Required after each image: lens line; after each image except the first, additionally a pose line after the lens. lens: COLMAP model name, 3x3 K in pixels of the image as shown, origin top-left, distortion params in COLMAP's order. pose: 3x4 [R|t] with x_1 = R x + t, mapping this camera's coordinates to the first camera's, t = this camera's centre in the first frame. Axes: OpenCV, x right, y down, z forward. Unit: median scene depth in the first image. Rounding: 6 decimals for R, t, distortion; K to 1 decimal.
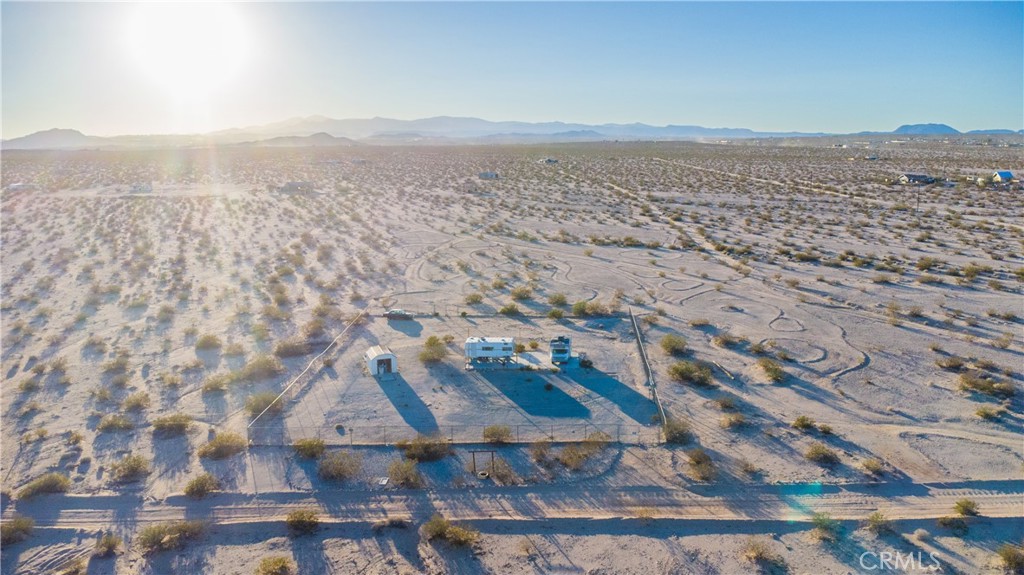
lens RADIAL K [[752.0, 0, 512.0], [0, 752.0, 287.5], [0, 0, 1]] dist [0.008442, 0.007193]
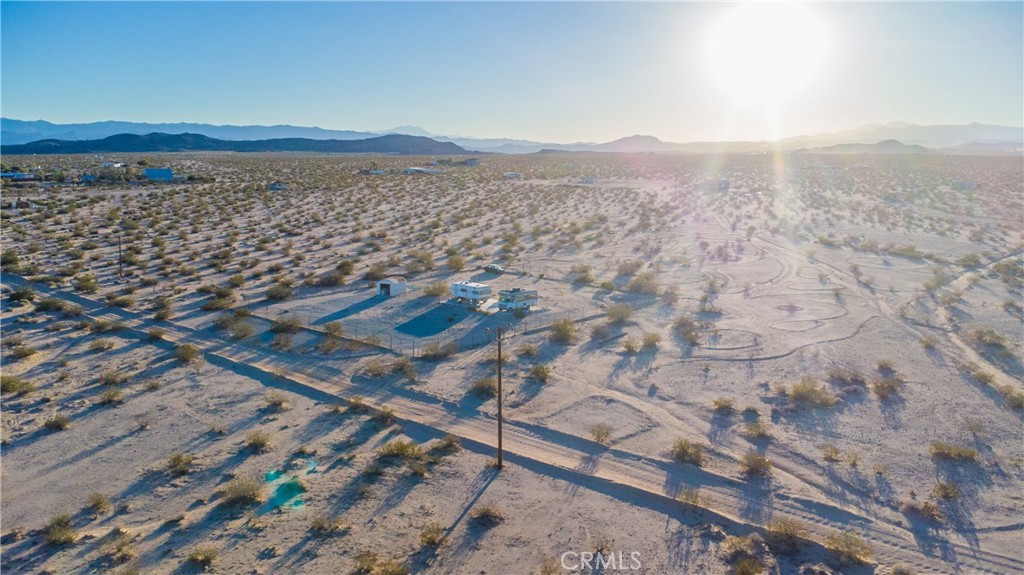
lens RADIAL K [[752.0, 0, 512.0], [0, 752.0, 287.5], [0, 0, 1]] dist [0.008442, 0.007193]
pose [[0.774974, 0.128385, -0.618816, 1.144013], [-0.133363, 0.990321, 0.038443, 0.028645], [0.617762, 0.052734, 0.784595, 0.138925]]
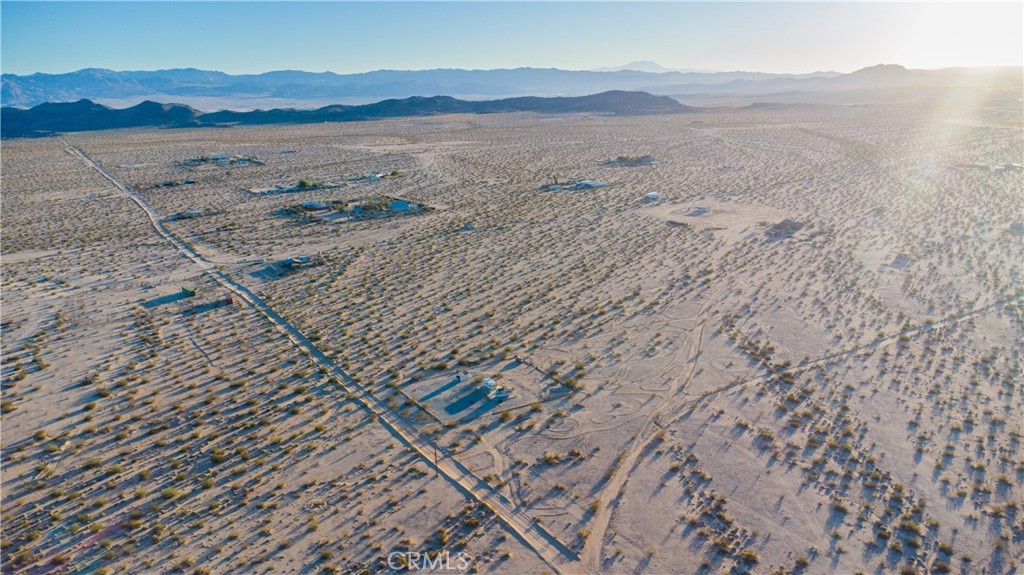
lens RADIAL K [[752.0, 0, 512.0], [0, 752.0, 287.5], [0, 0, 1]] dist [0.008442, 0.007193]
pose [[0.536528, 0.220143, -0.814662, 3.272451], [-0.115164, 0.975443, 0.187745, -1.179056], [0.835987, -0.006910, 0.548705, -0.684636]]
